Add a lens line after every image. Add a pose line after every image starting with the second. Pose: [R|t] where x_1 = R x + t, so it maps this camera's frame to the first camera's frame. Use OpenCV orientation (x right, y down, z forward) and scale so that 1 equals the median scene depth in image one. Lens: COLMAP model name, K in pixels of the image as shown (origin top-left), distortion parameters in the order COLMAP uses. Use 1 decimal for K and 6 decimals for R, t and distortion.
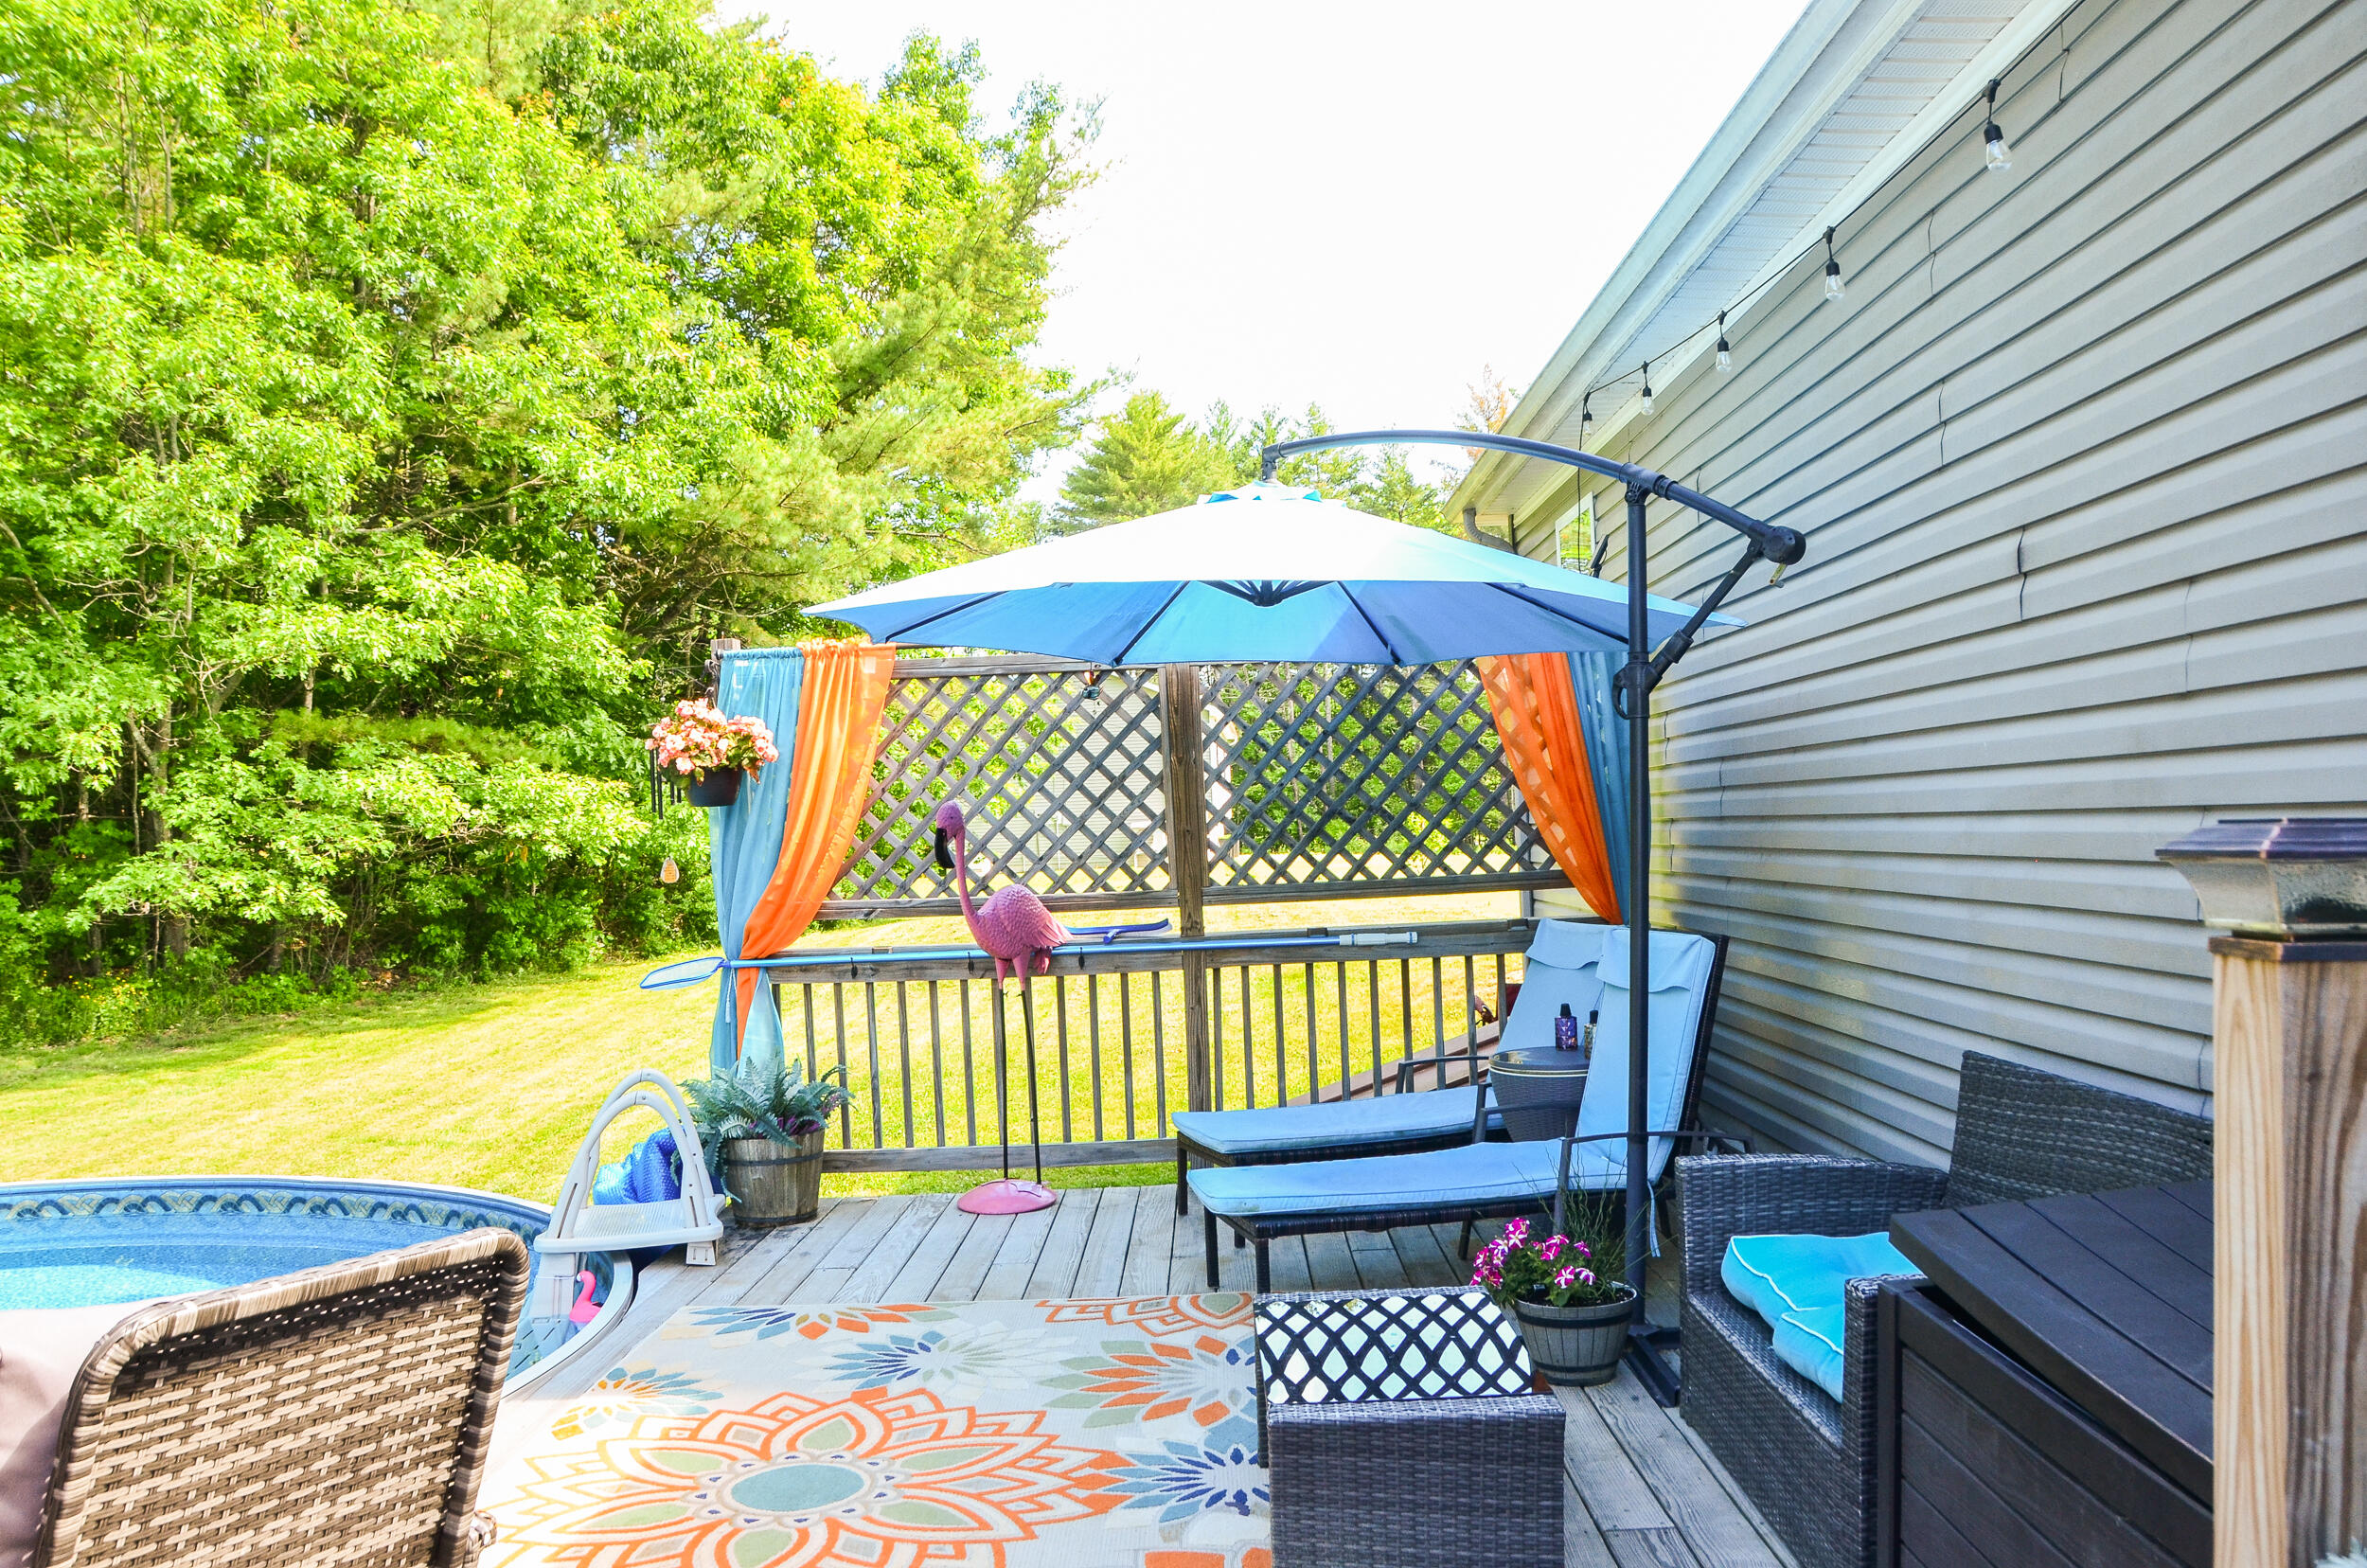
lens RADIAL K [[1847.1, 0, 1164.2], [0, 1847.1, 825.7], [0, 0, 1]] dist [-0.160303, 0.120275]
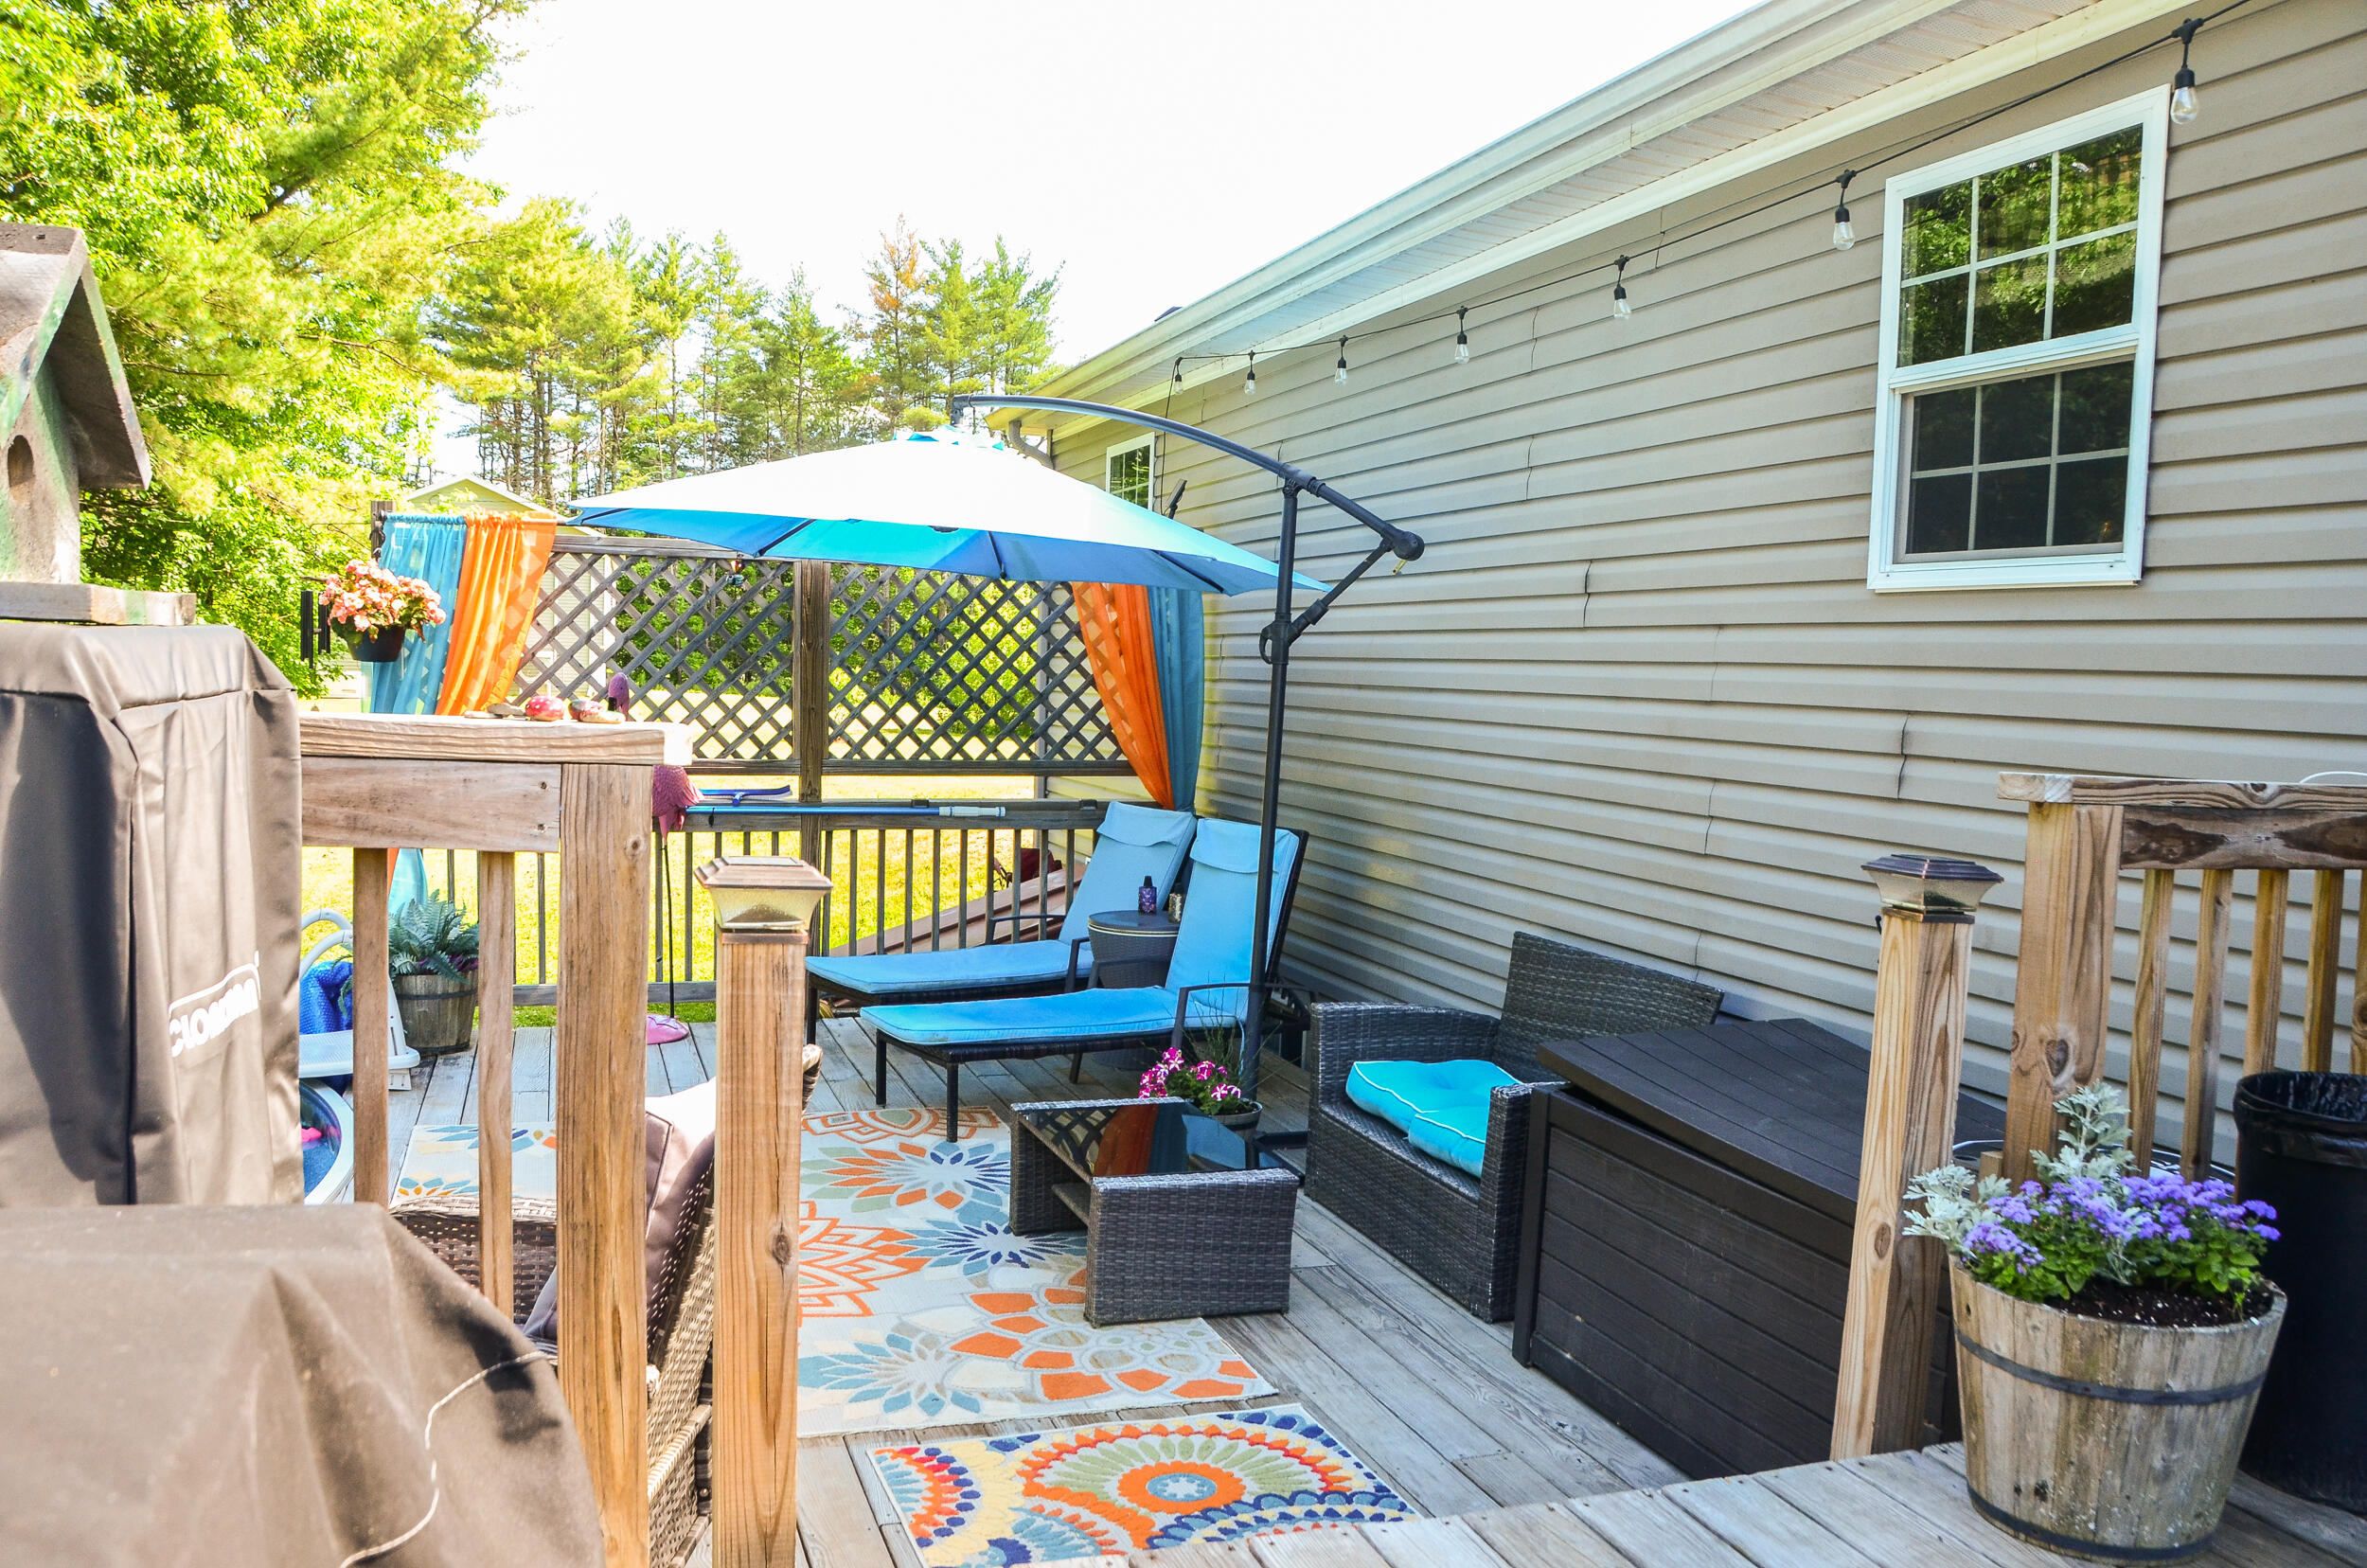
lens RADIAL K [[1838.5, 0, 1165.2], [0, 1838.5, 833.1], [0, 0, 1]] dist [-0.177624, 0.139365]
pose [[0.939594, 0.039616, 0.339991, -0.160238], [-0.069558, 0.994654, 0.076329, -0.021586], [-0.335149, -0.095367, 0.937326, -0.123762]]
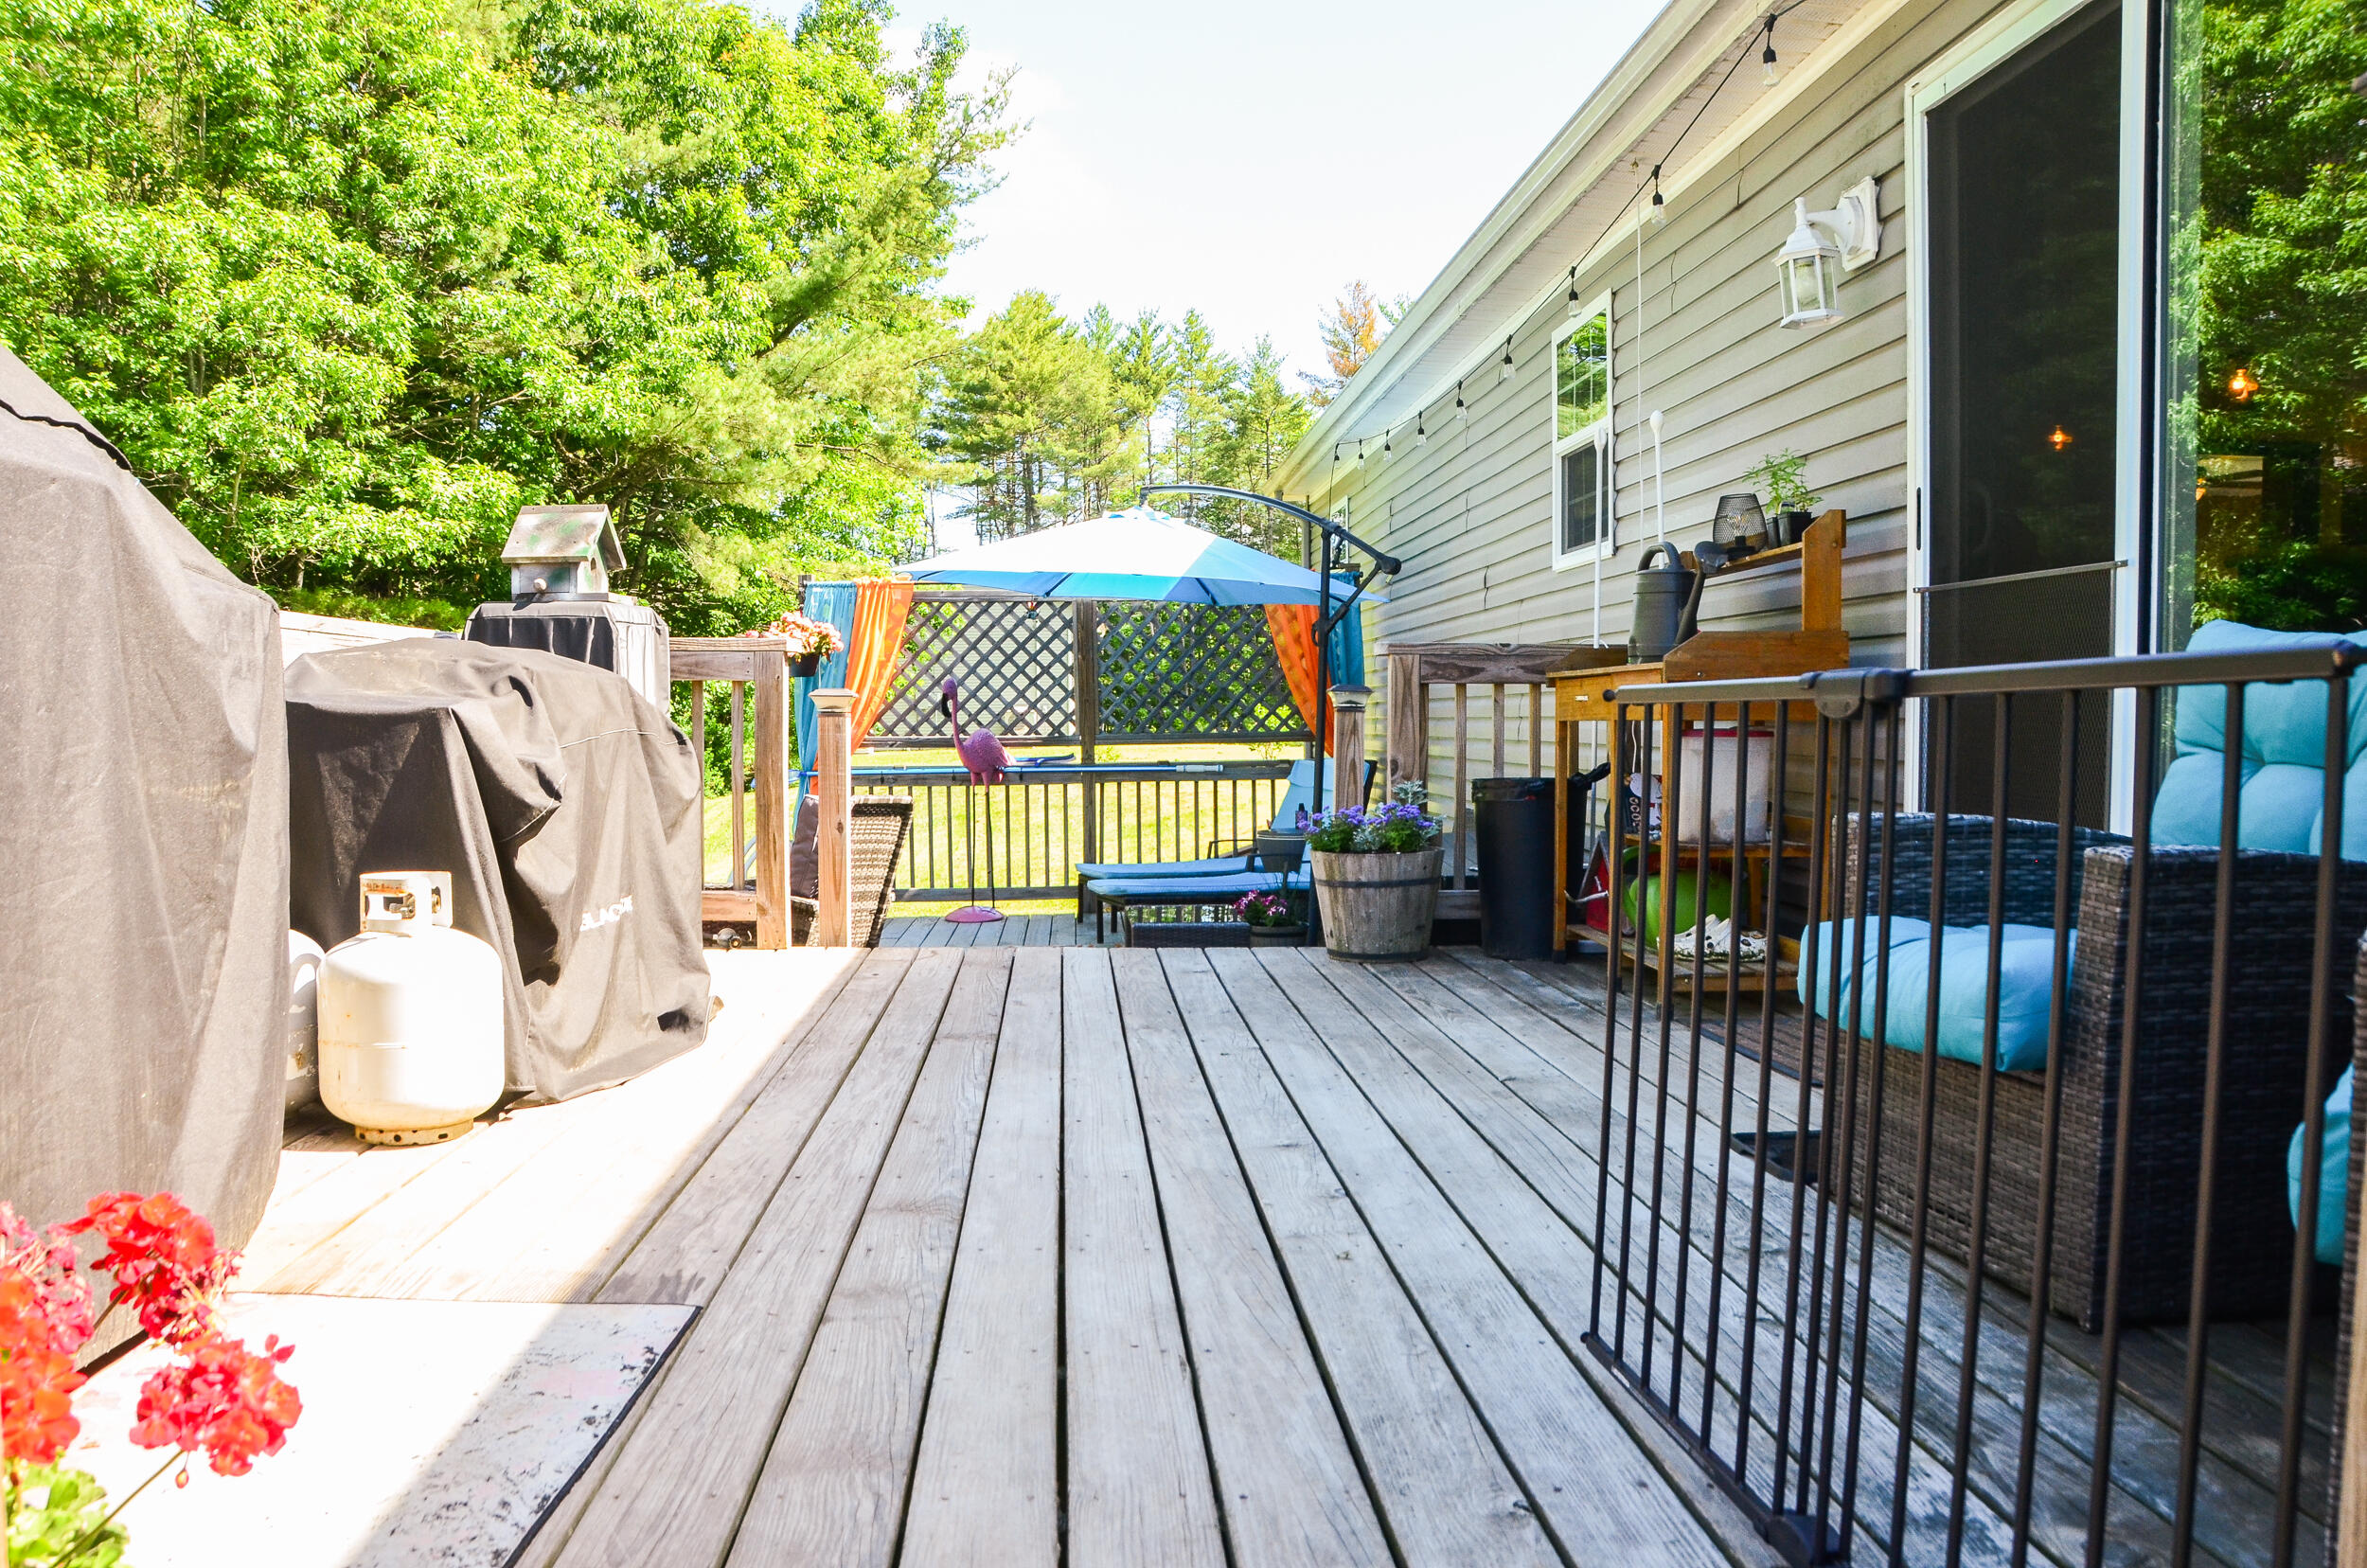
lens RADIAL K [[1807.0, 0, 1159.0], [0, 1807.0, 811.7], [0, 0, 1]] dist [-0.157289, 0.001777]
pose [[0.996987, 0.026101, 0.073052, -0.038874], [-0.029948, 0.998195, 0.052065, 0.016361], [-0.071561, -0.054096, 0.995968, -0.626054]]
